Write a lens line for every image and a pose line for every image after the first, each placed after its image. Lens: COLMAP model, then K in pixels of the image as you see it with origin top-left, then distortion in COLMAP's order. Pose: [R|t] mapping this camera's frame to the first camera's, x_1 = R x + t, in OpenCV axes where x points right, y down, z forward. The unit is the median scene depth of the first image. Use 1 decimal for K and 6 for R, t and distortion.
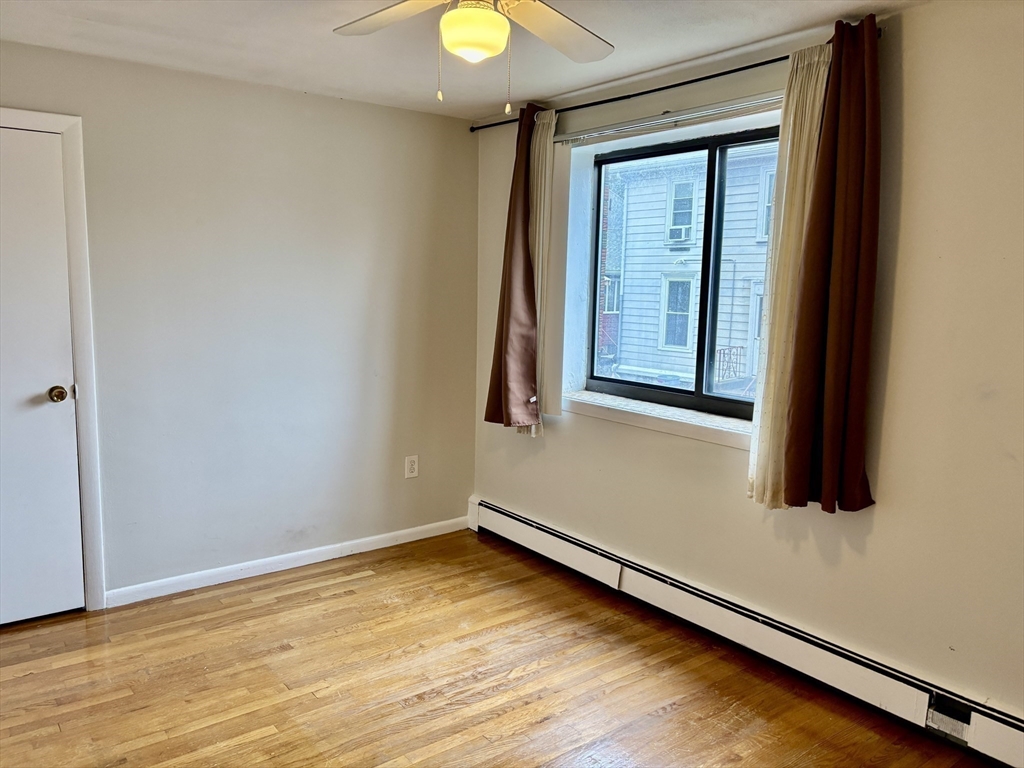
lens RADIAL K [[775.3, 0, 504.0], [0, 775.3, 382.4], [0, 0, 1]] dist [0.053825, -0.051689]
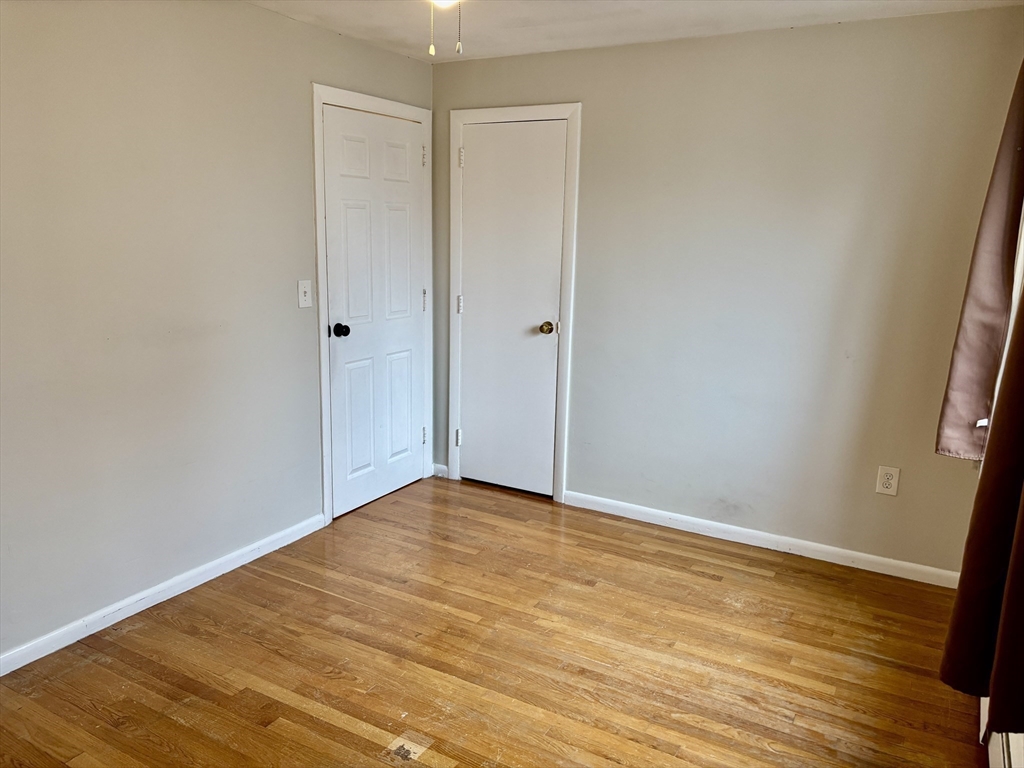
lens RADIAL K [[775.3, 0, 506.9], [0, 775.3, 383.5], [0, 0, 1]] dist [0.053825, -0.051689]
pose [[0.391211, 0.174136, -0.903676, 0.546040], [-0.135600, 0.982125, 0.130550, -0.049706], [0.910256, 0.071465, 0.407831, 0.404247]]
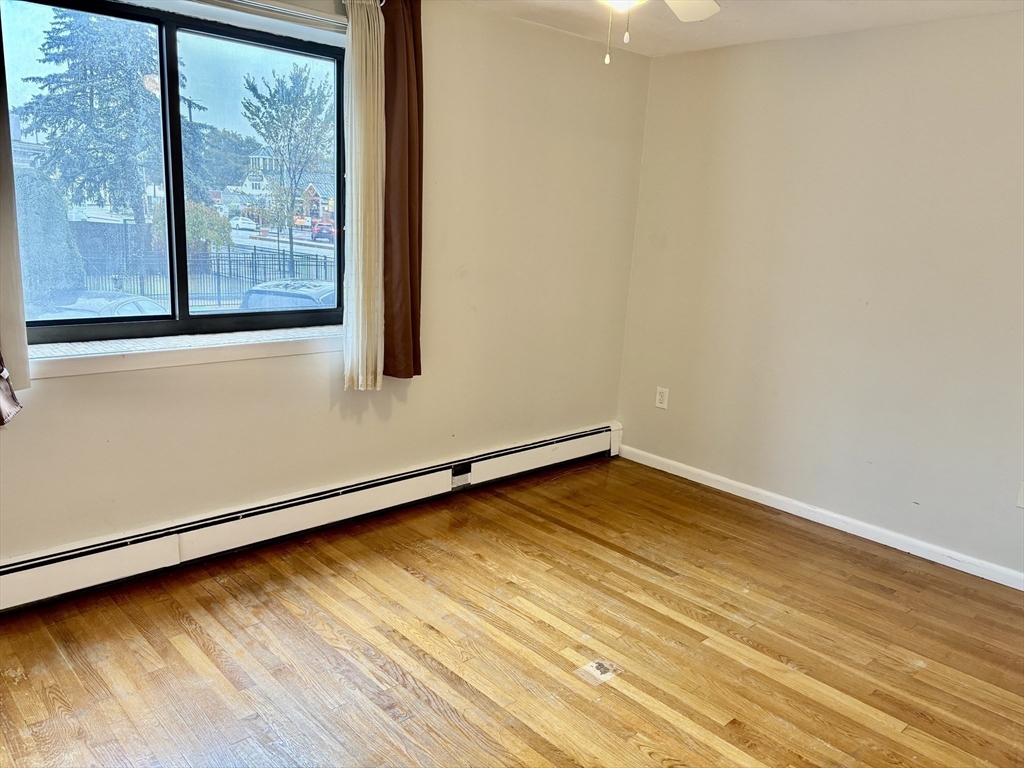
lens RADIAL K [[775.3, 0, 507.6], [0, 775.3, 381.8], [0, 0, 1]] dist [0.053825, -0.051689]
pose [[-0.093475, -0.237896, 0.966782, -0.694108], [0.076506, 0.966446, 0.245211, -0.107784], [-0.992678, 0.096886, -0.072138, 0.735967]]
